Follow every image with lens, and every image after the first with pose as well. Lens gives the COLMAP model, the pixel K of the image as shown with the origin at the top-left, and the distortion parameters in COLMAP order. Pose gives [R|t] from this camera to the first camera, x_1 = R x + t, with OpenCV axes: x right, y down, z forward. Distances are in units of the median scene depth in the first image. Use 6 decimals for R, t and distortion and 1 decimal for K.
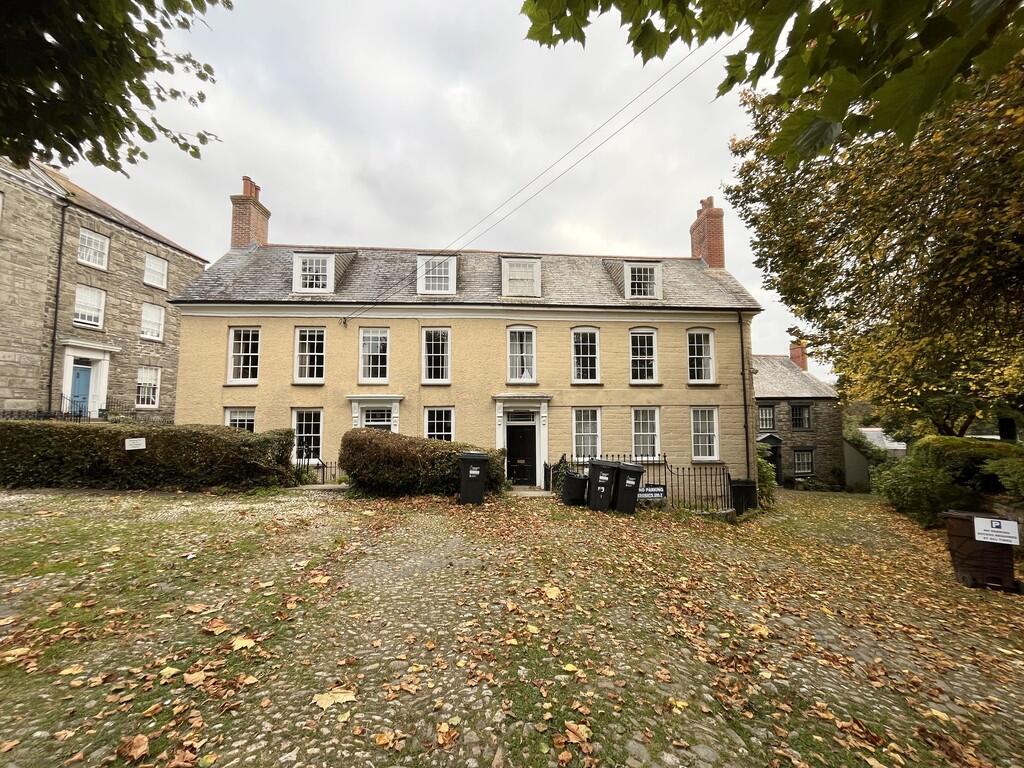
lens RADIAL K [[414.9, 0, 514.4], [0, 414.9, 380.4], [0, 0, 1]] dist [-0.001012, 0.000131]
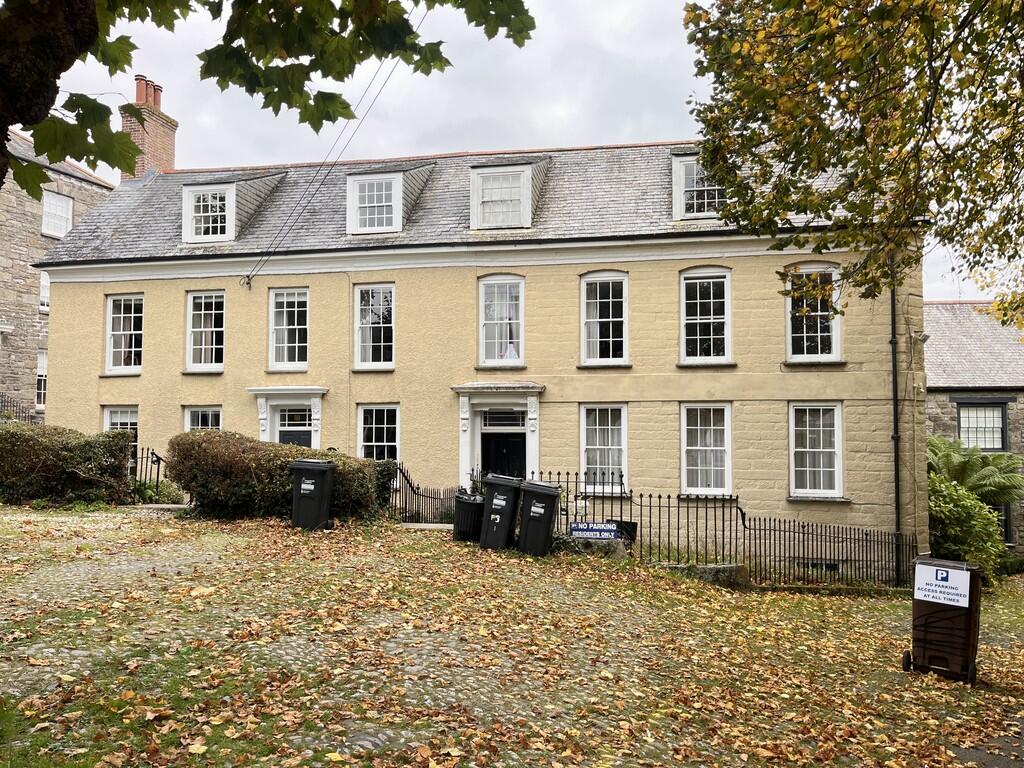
lens RADIAL K [[773.1, 0, 512.5], [0, 773.1, 383.8], [0, 0, 1]] dist [0.039896, -0.004532]
pose [[0.964985, -0.010685, -0.262086, 0.343361], [0.017678, 0.999547, 0.024339, 0.004949], [0.261707, -0.028120, 0.964738, -0.135163]]
